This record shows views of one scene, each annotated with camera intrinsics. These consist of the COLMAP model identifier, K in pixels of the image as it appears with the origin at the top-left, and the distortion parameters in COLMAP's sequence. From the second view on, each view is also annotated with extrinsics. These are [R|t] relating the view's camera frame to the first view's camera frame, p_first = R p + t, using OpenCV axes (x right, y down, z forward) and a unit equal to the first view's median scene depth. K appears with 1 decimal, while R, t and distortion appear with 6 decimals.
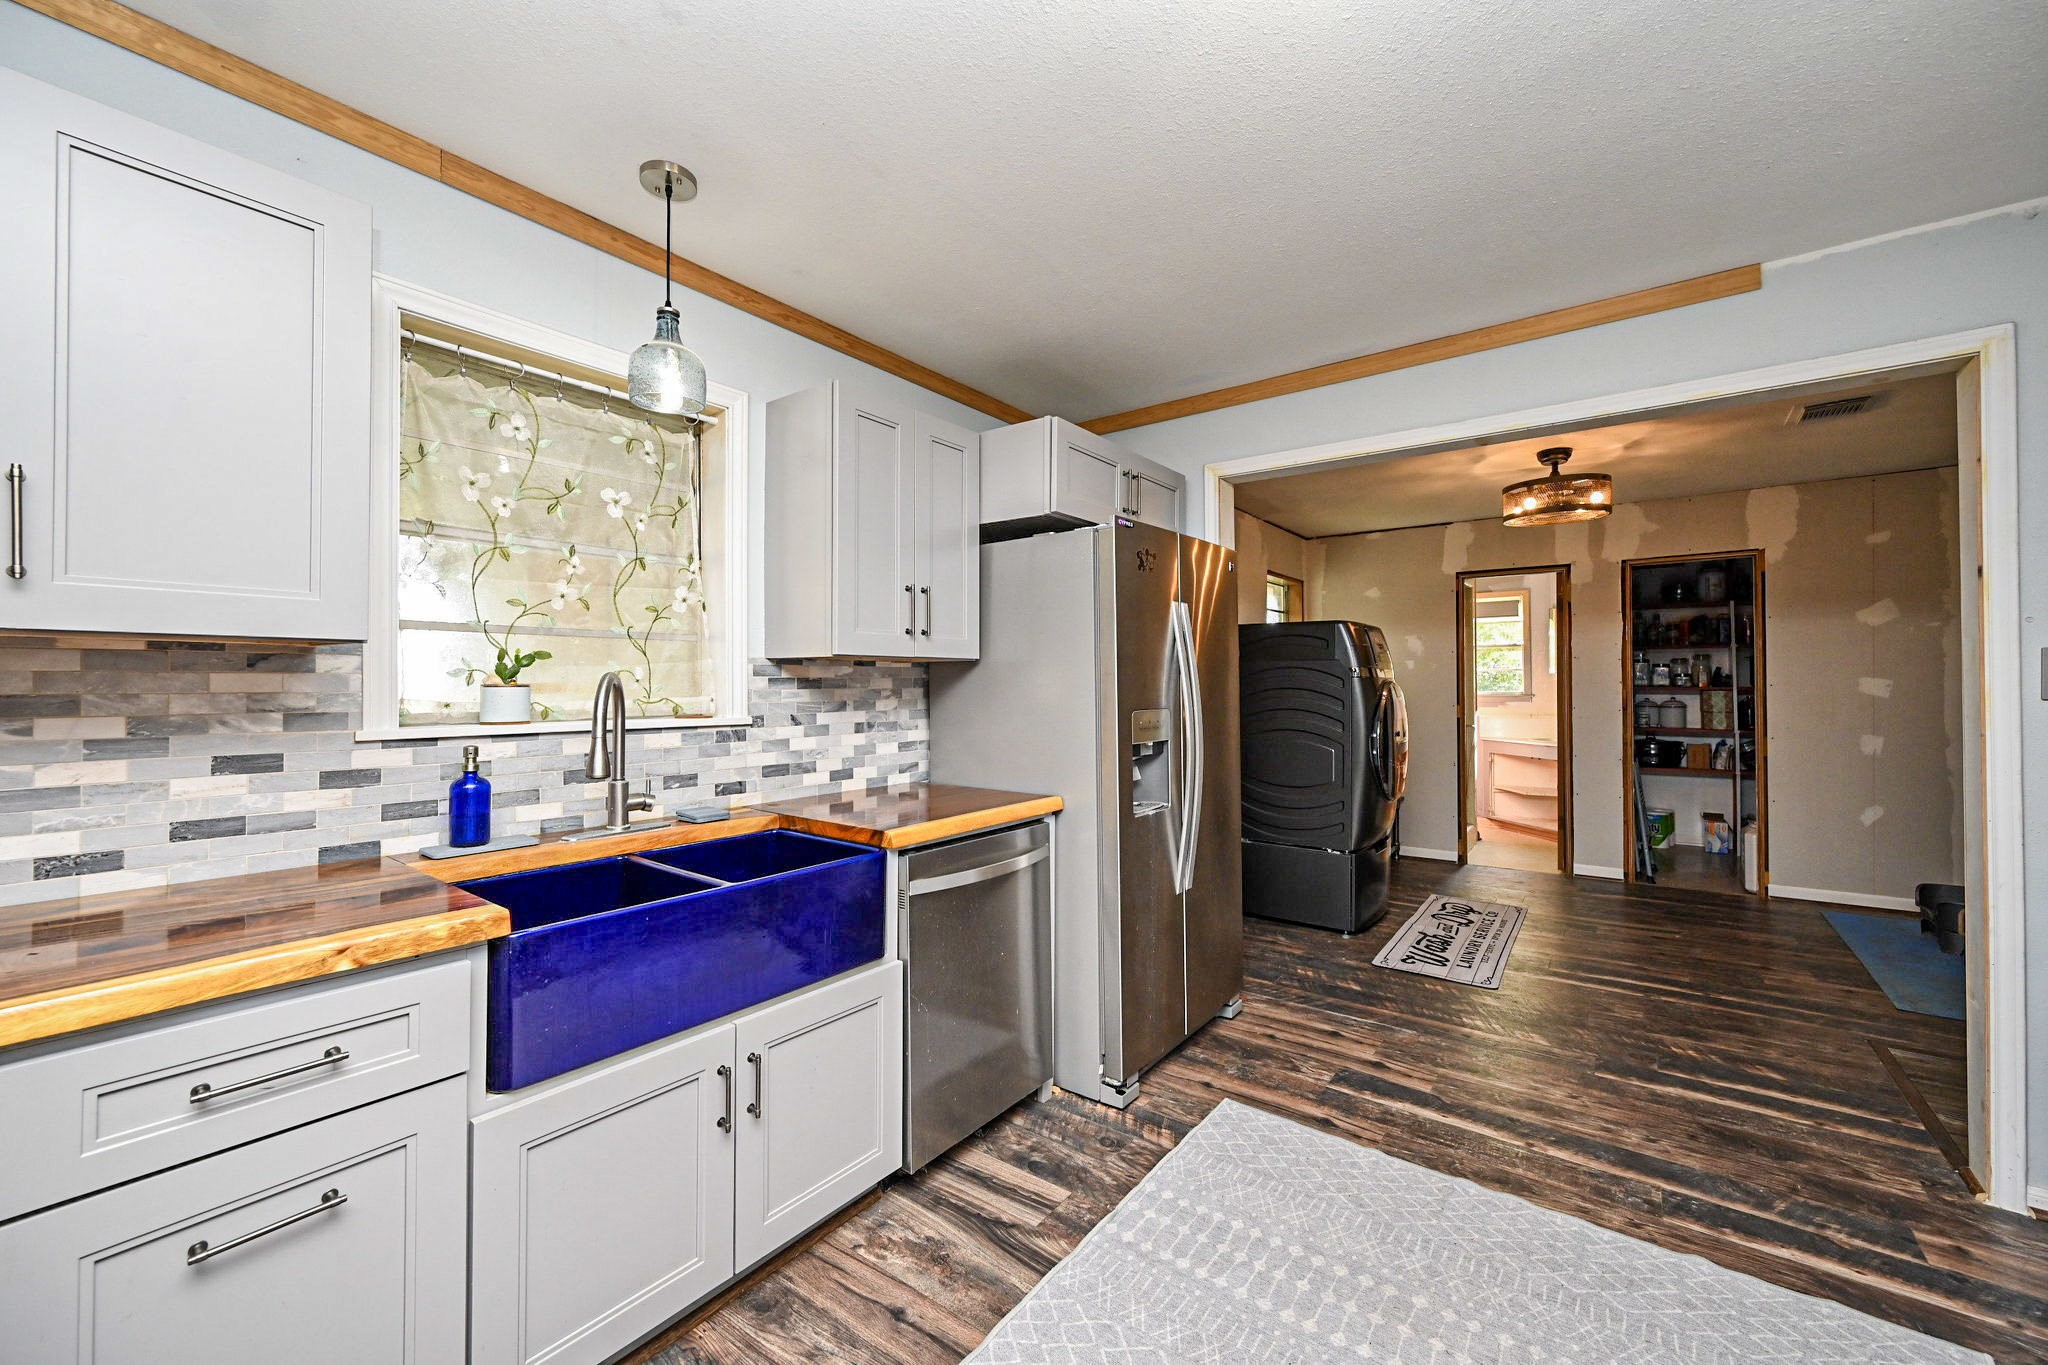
lens RADIAL K [[808.0, 0, 1020.9], [0, 808.0, 686.7], [0, 0, 1]] dist [-0.001580, -0.000477]
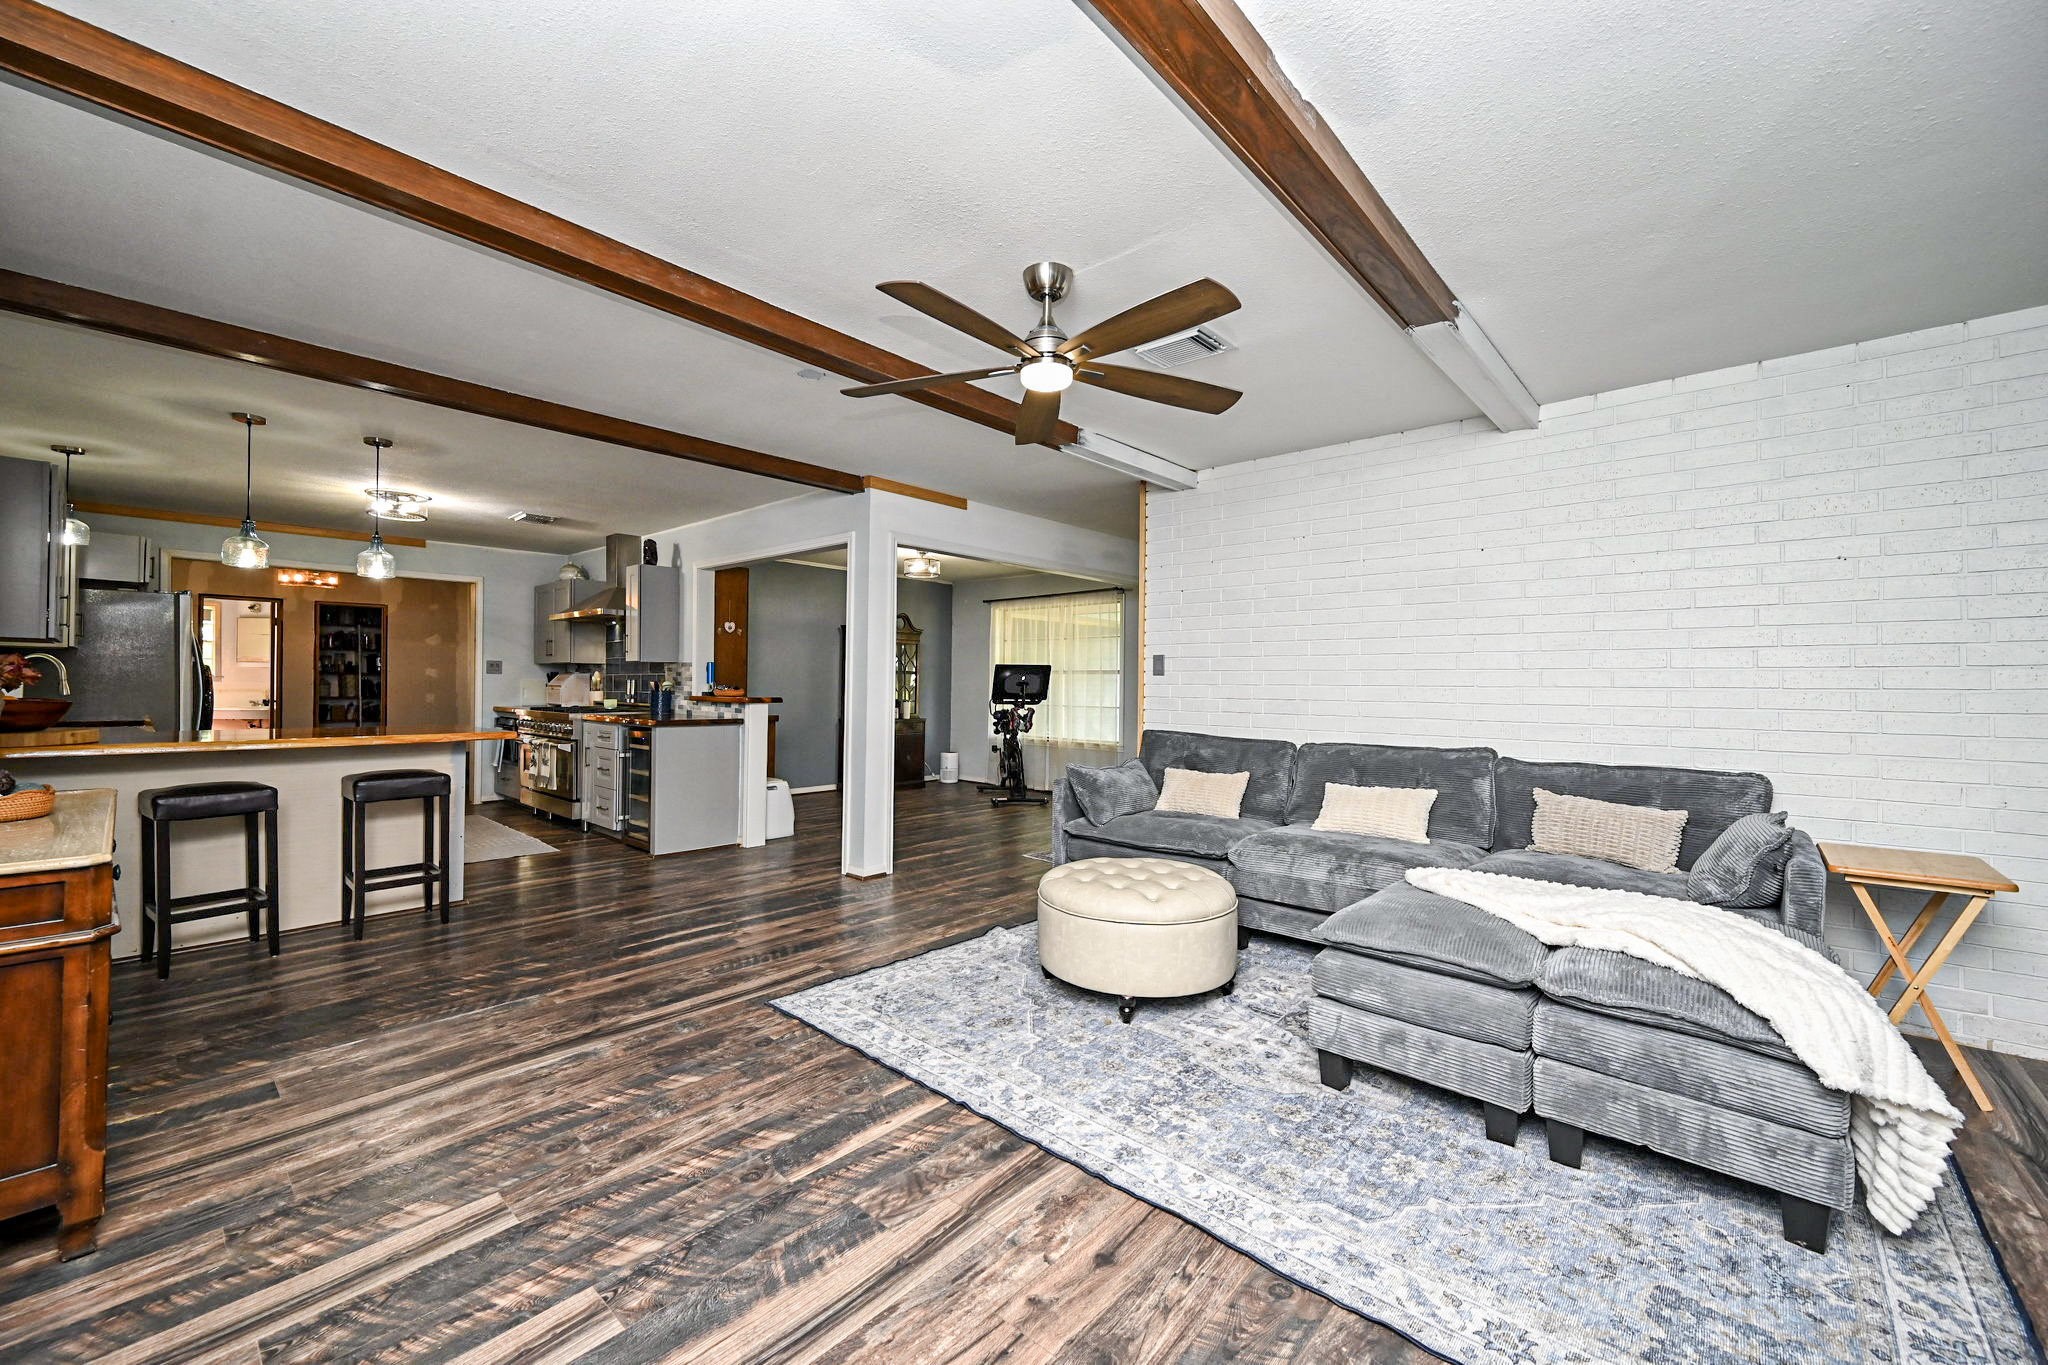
lens RADIAL K [[808.0, 0, 1012.6], [0, 808.0, 689.8], [0, 0, 1]] dist [-0.001580, -0.000477]
pose [[0.082715, 0.001616, 0.996572, -0.799862], [-0.011083, 0.999938, -0.000702, 0.023786], [-0.996512, -0.010987, 0.082728, -0.613363]]
